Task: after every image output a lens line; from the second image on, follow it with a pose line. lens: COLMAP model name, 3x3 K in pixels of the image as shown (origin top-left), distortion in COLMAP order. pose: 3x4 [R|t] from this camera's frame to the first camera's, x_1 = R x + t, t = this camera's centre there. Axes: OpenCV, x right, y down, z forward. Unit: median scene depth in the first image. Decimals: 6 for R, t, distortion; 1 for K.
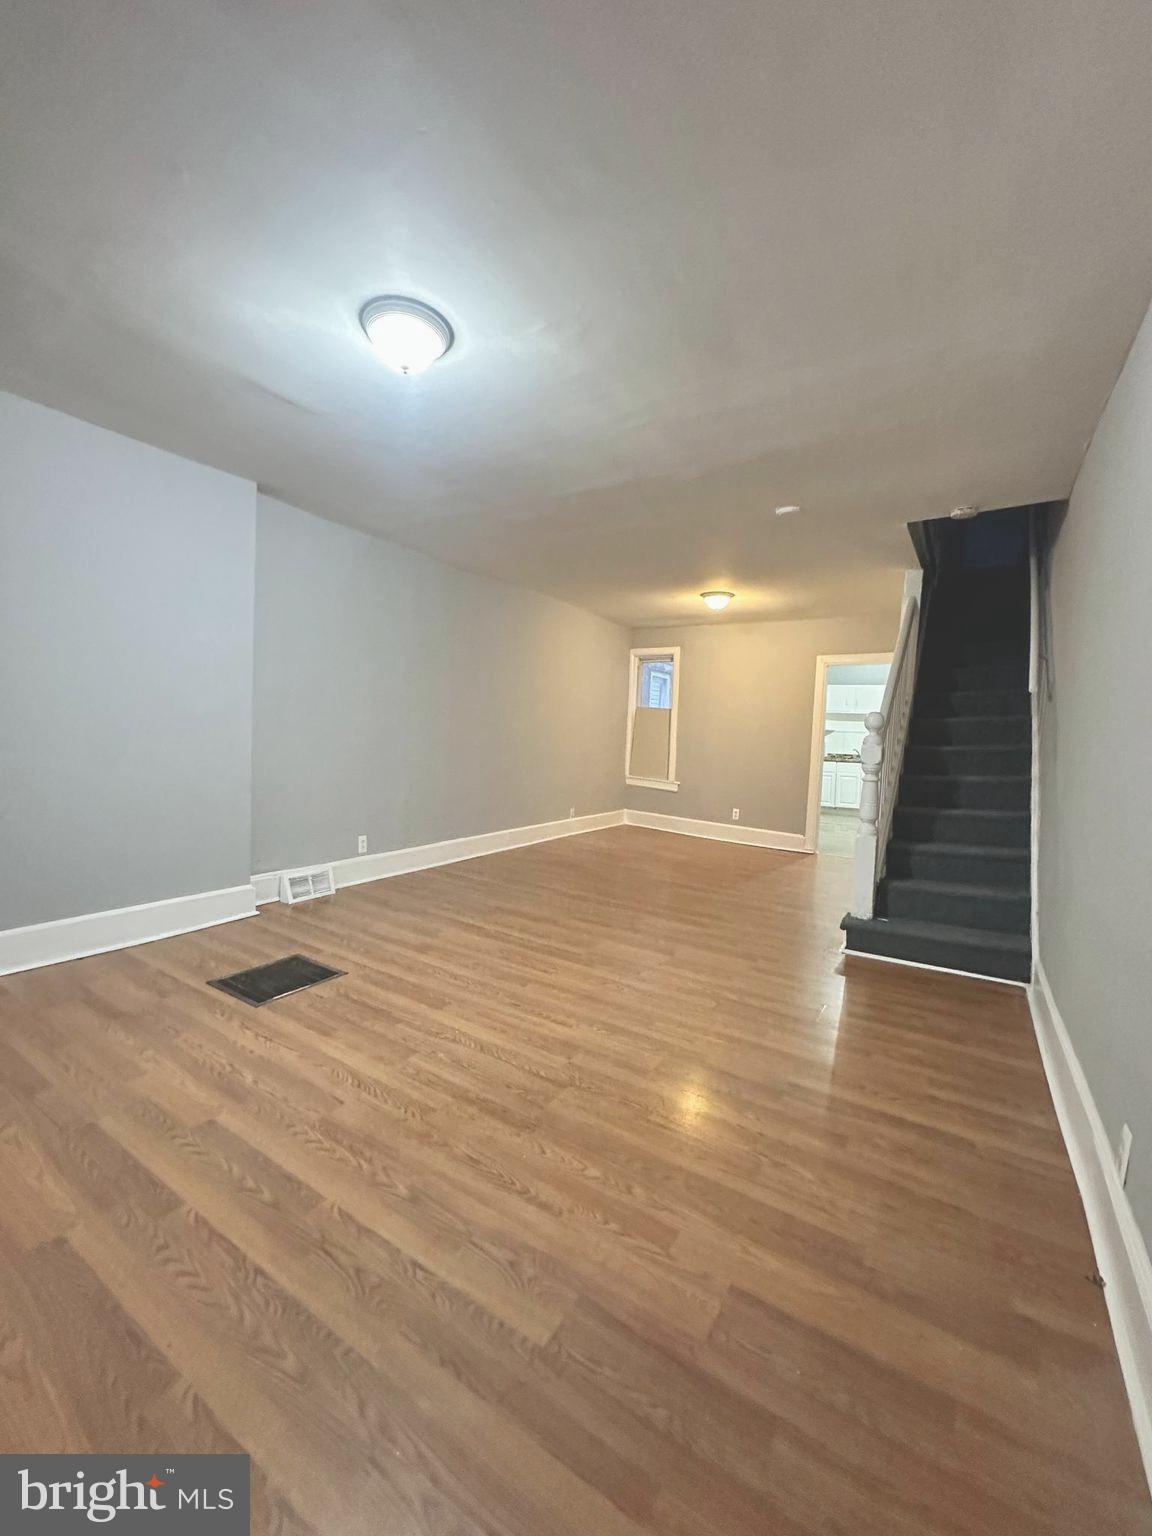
lens RADIAL K [[610.1, 0, 576.0], [0, 610.1, 768.0], [0, 0, 1]] dist [-0.005161, 0.000324]
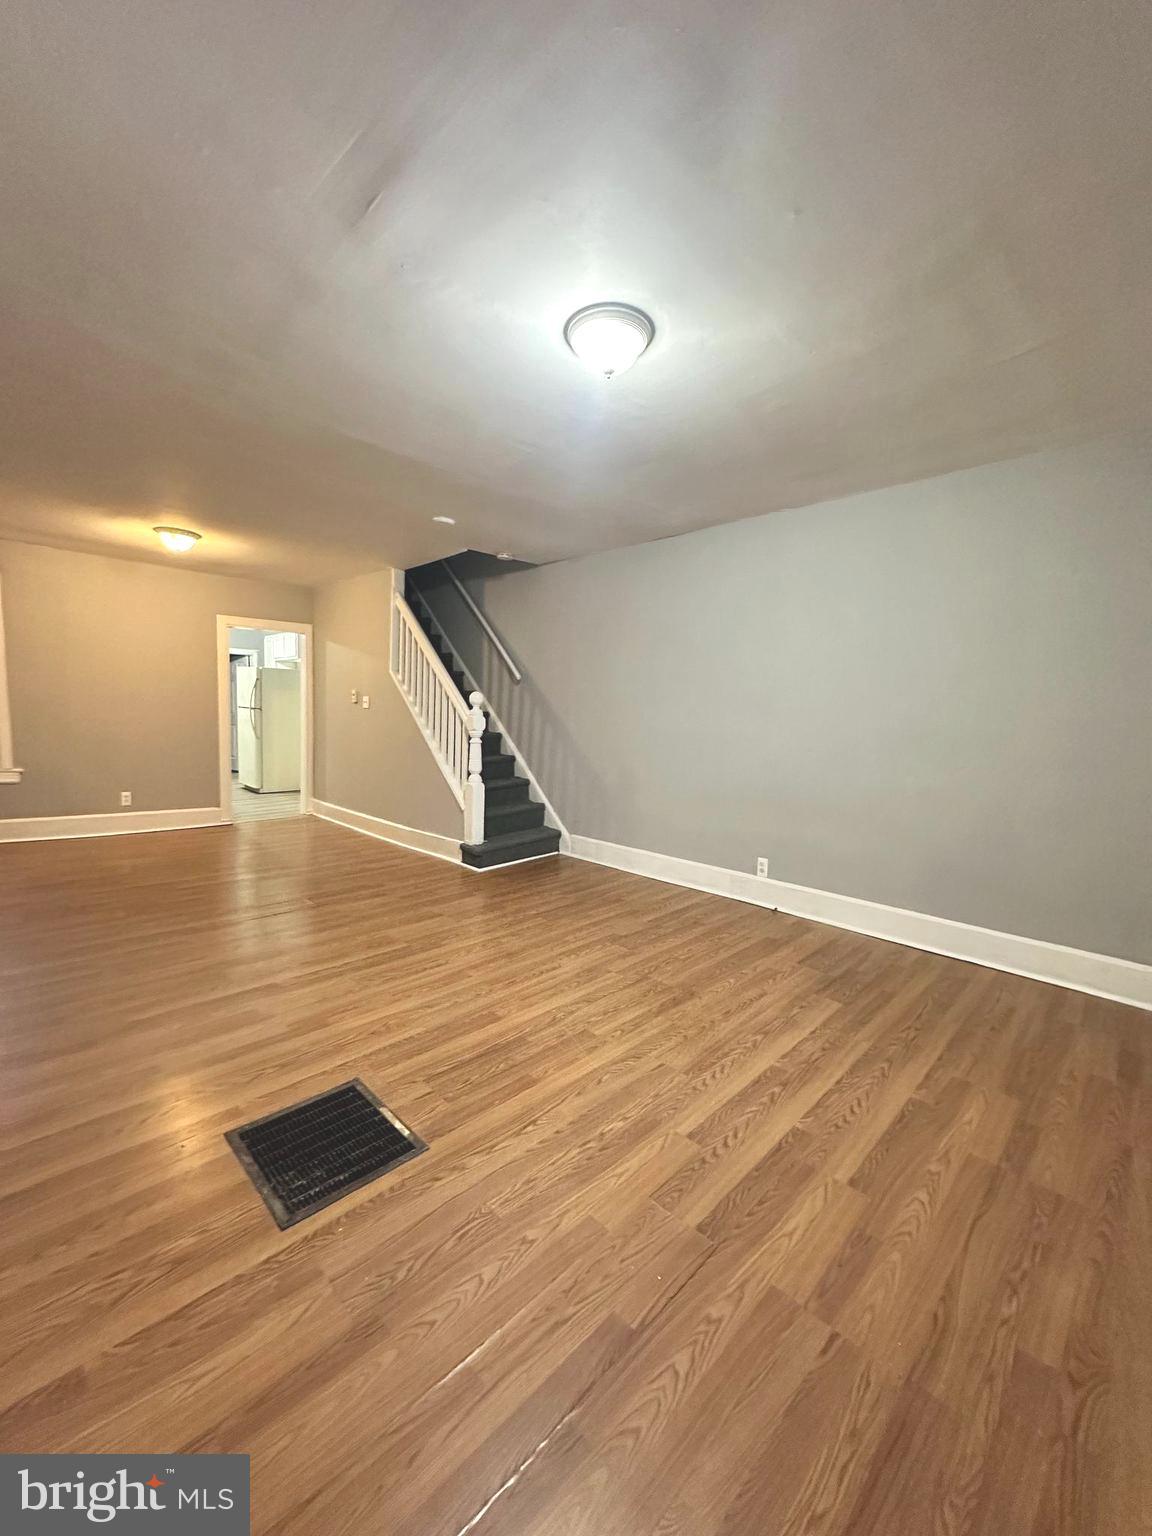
lens RADIAL K [[610.1, 0, 576.0], [0, 610.1, 768.0], [0, 0, 1]] dist [-0.005161, 0.000324]
pose [[0.216683, -0.125756, 0.968108, -1.172921], [0.039139, 0.991990, 0.120098, -0.116424], [-0.975457, 0.011868, 0.219870, 0.726604]]
